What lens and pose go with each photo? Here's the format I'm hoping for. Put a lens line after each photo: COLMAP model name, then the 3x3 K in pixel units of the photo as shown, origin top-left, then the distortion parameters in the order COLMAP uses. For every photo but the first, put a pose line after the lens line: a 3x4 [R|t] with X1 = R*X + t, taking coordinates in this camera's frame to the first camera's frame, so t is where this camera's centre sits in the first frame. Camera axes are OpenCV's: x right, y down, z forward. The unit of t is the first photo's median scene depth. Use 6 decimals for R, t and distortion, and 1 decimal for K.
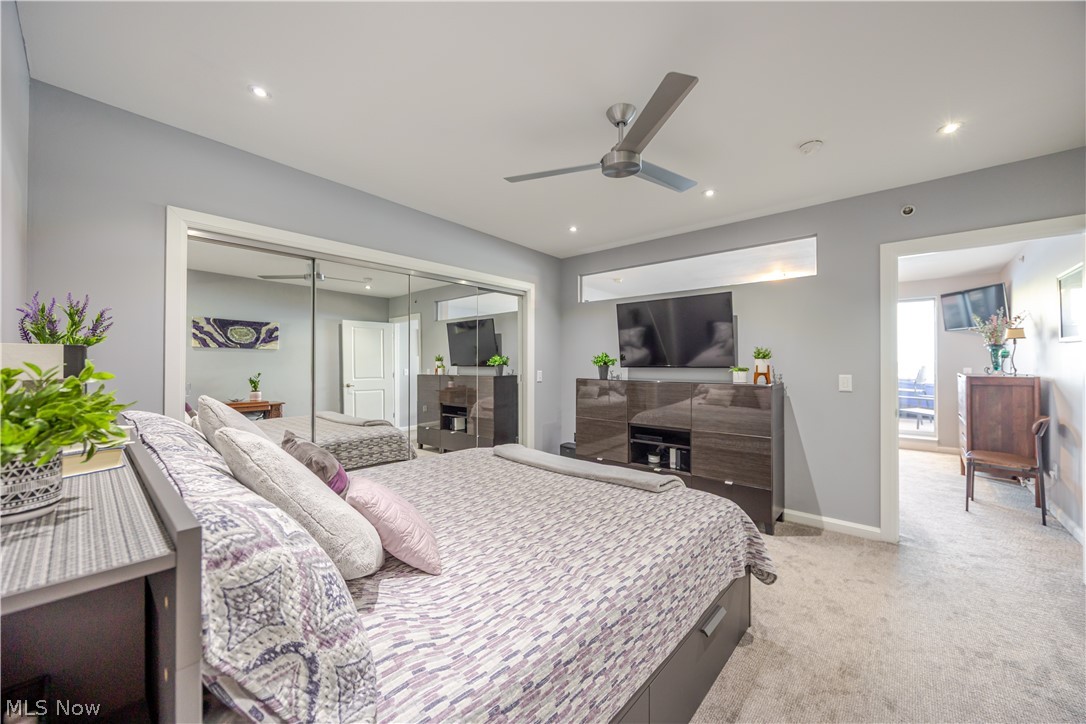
lens RADIAL K [[412.9, 0, 538.7], [0, 412.9, 359.2], [0, 0, 1]] dist [-0.002082, -0.000753]
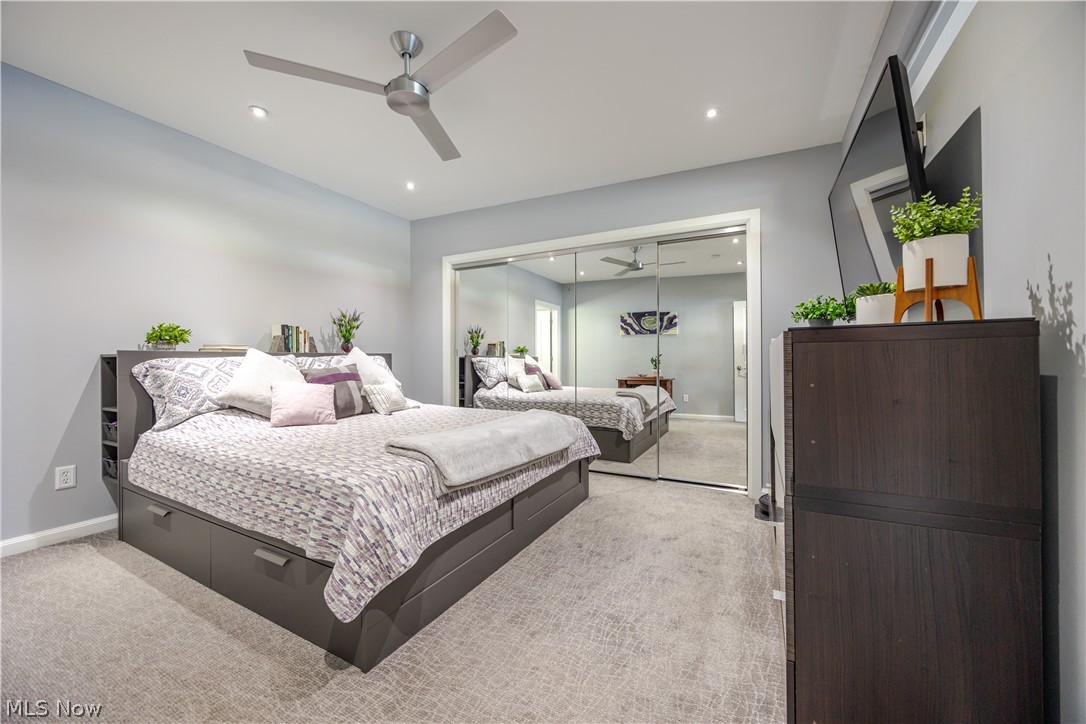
lens RADIAL K [[412.9, 0, 539.3], [0, 412.9, 360.7], [0, 0, 1]] dist [-0.002082, -0.000753]
pose [[0.242724, 0.005168, -0.970082, 0.439133], [0.006876, 0.999952, 0.007048, 0.044677], [0.970071, -0.008381, 0.242676, 0.395130]]
